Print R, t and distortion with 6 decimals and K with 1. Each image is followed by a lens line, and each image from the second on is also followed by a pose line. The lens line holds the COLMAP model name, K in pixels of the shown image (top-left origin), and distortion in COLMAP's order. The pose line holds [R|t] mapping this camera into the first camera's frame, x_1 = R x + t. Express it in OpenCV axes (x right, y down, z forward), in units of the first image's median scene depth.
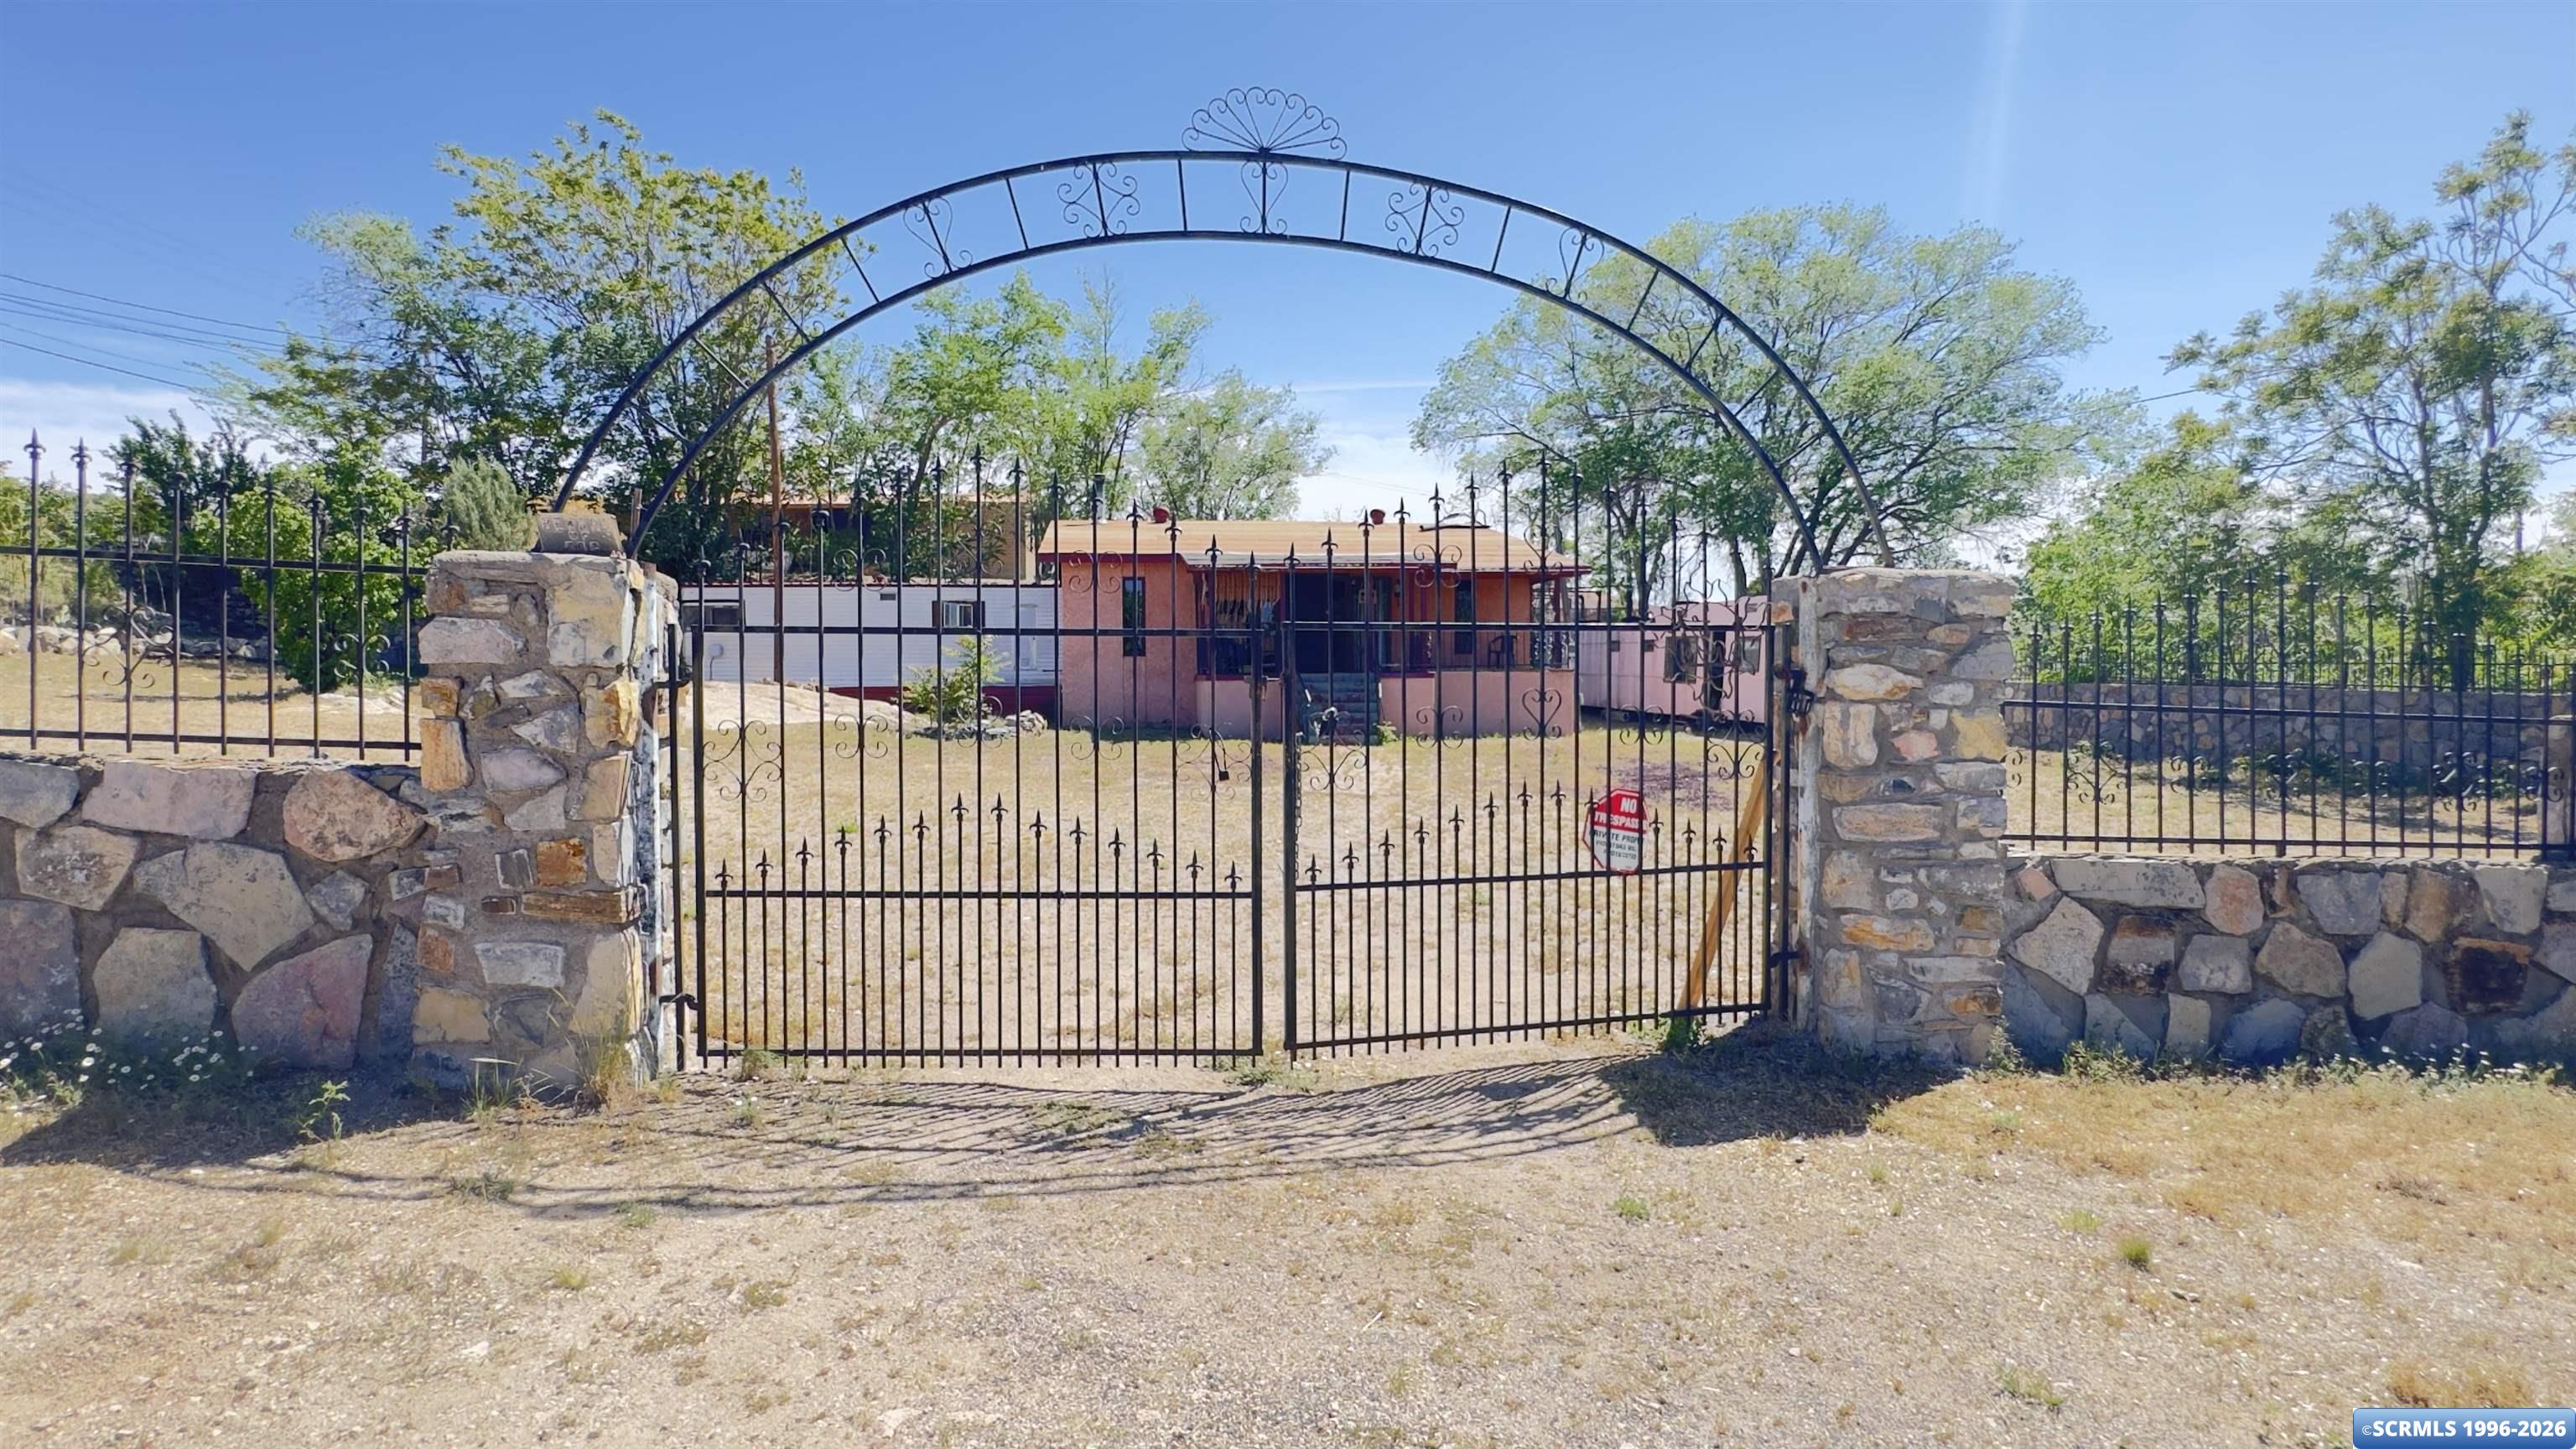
lens RADIAL K [[1282.1, 0, 1294.4], [0, 1282.1, 726.3], [0, 0, 1]] dist [-0.004647, 0.001834]
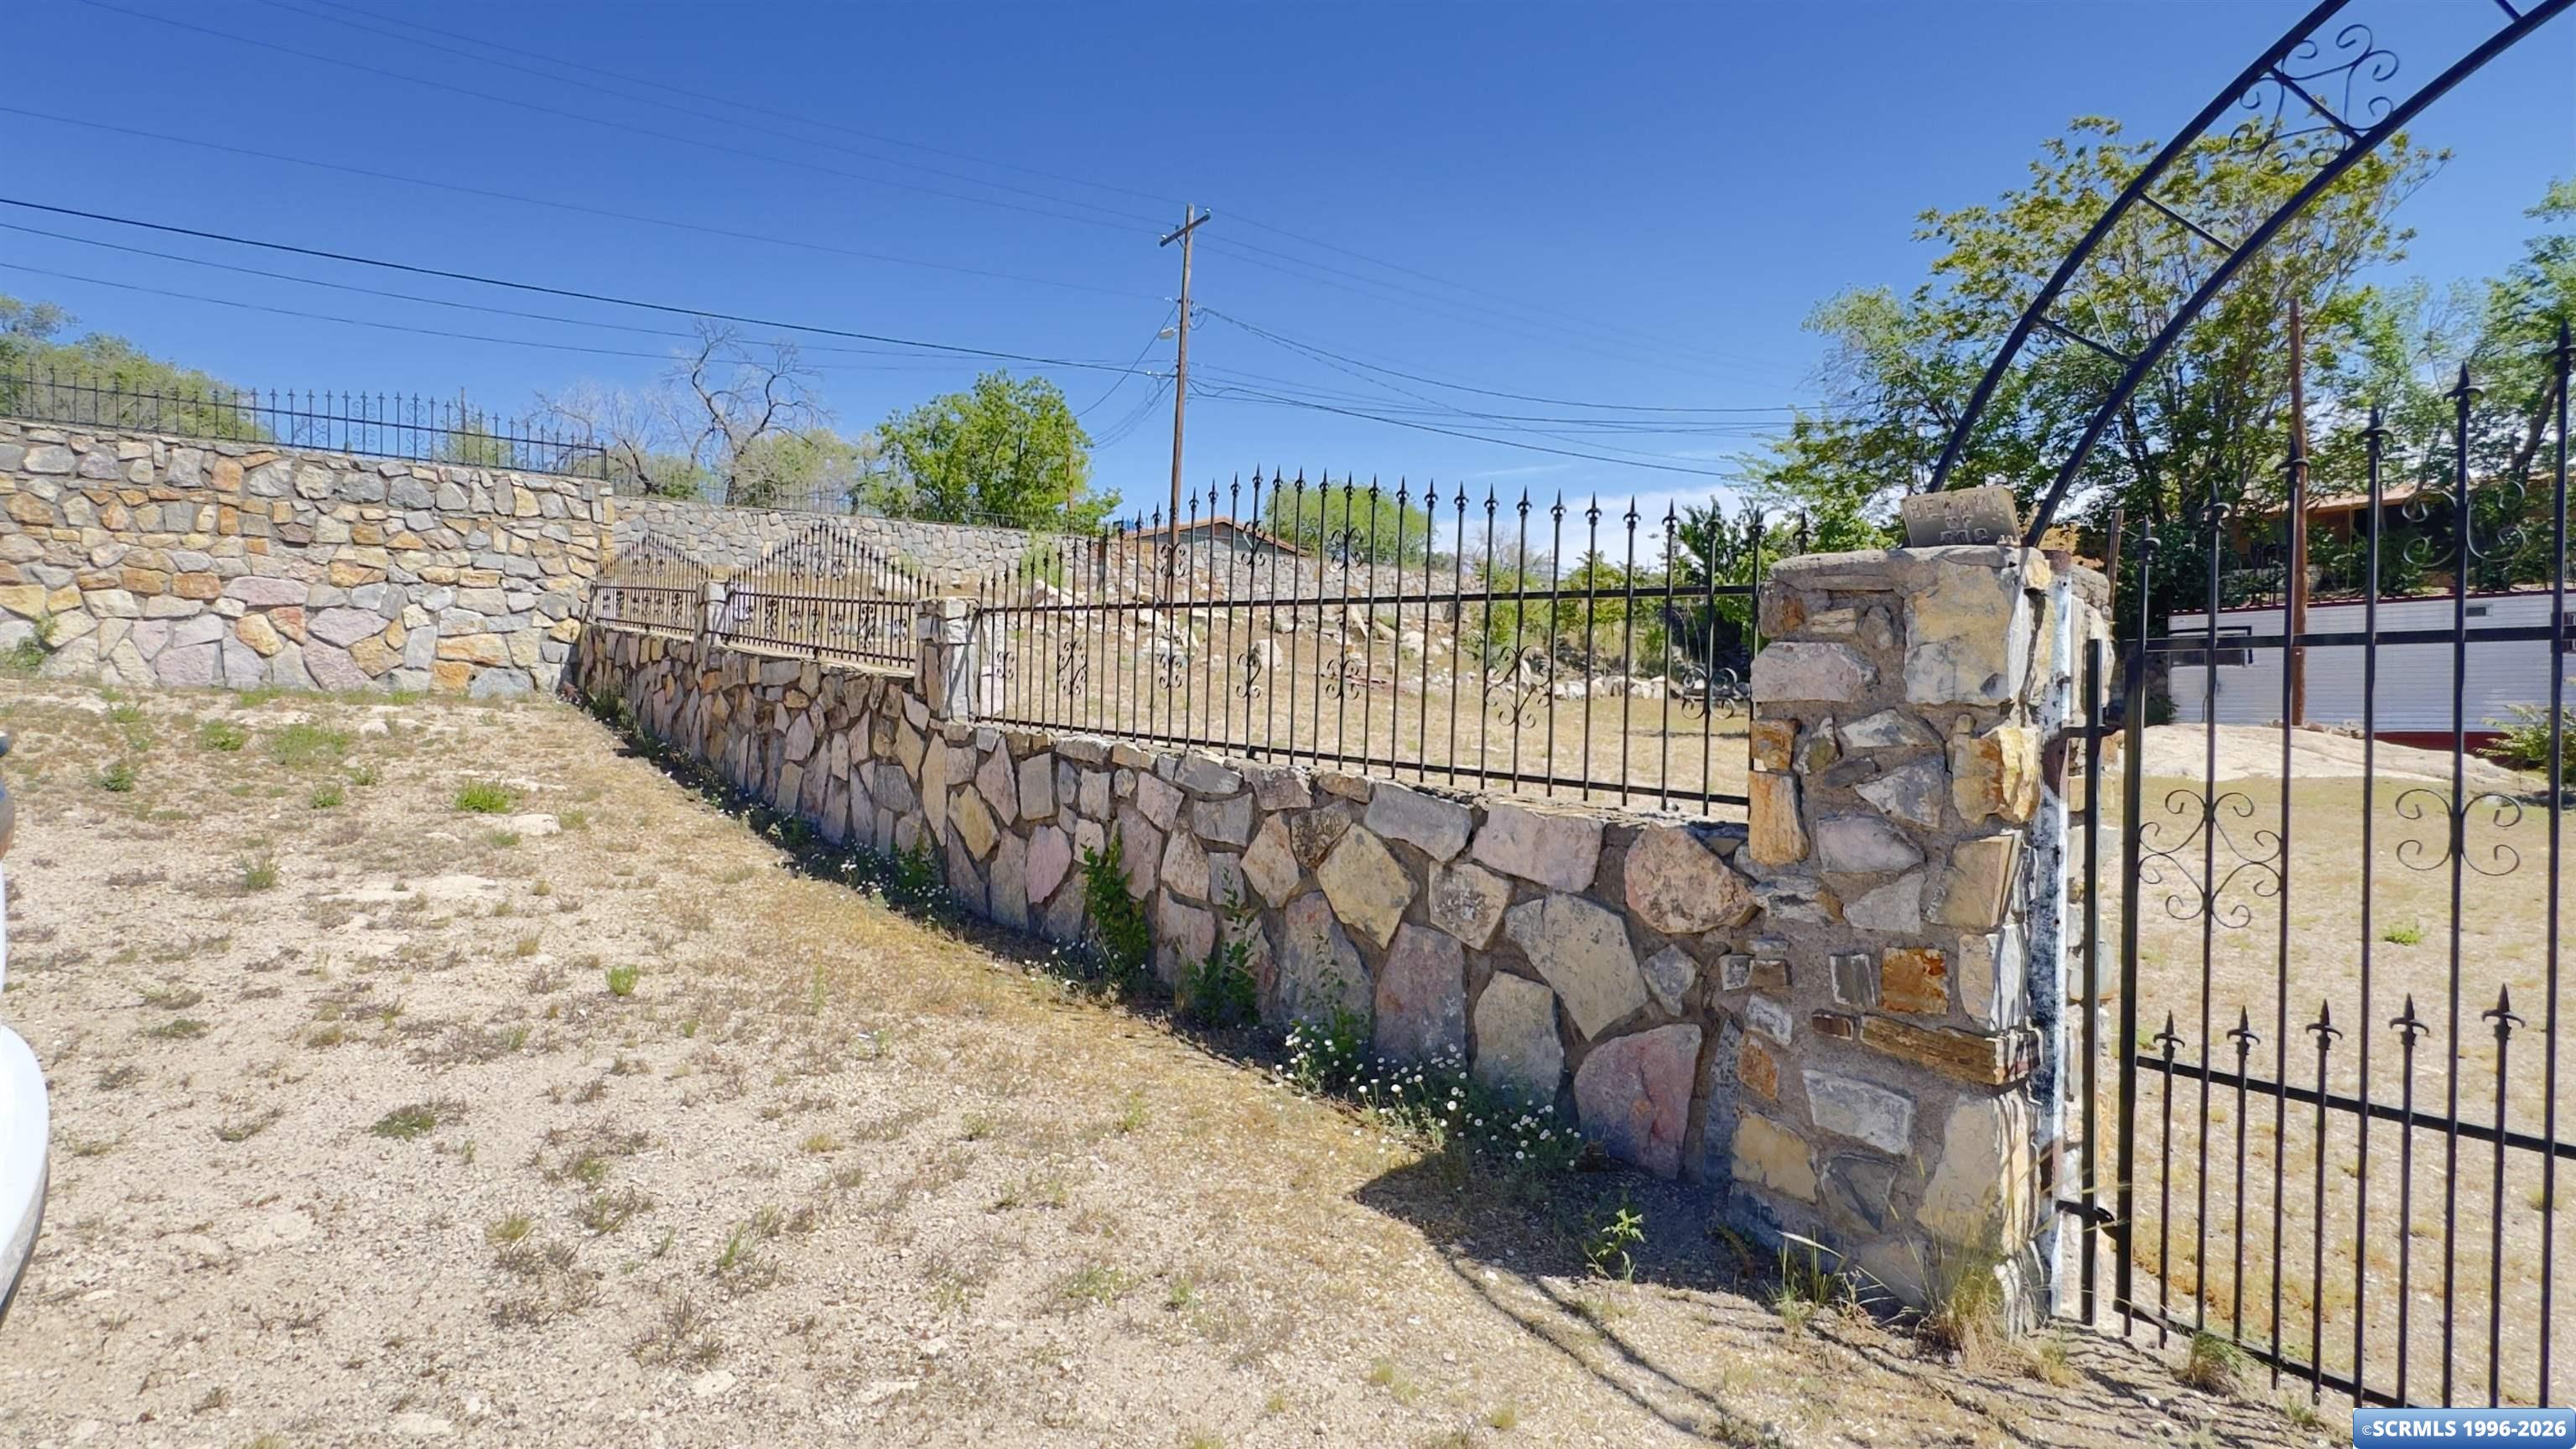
lens RADIAL K [[1282.1, 0, 1294.4], [0, 1282.1, 726.3], [0, 0, 1]] dist [-0.004647, 0.001834]
pose [[0.499501, 0.009565, -0.866261, -0.131082], [-0.037010, 0.999262, -0.010307, -0.014571], [0.865522, 0.037209, 0.499486, 0.344613]]
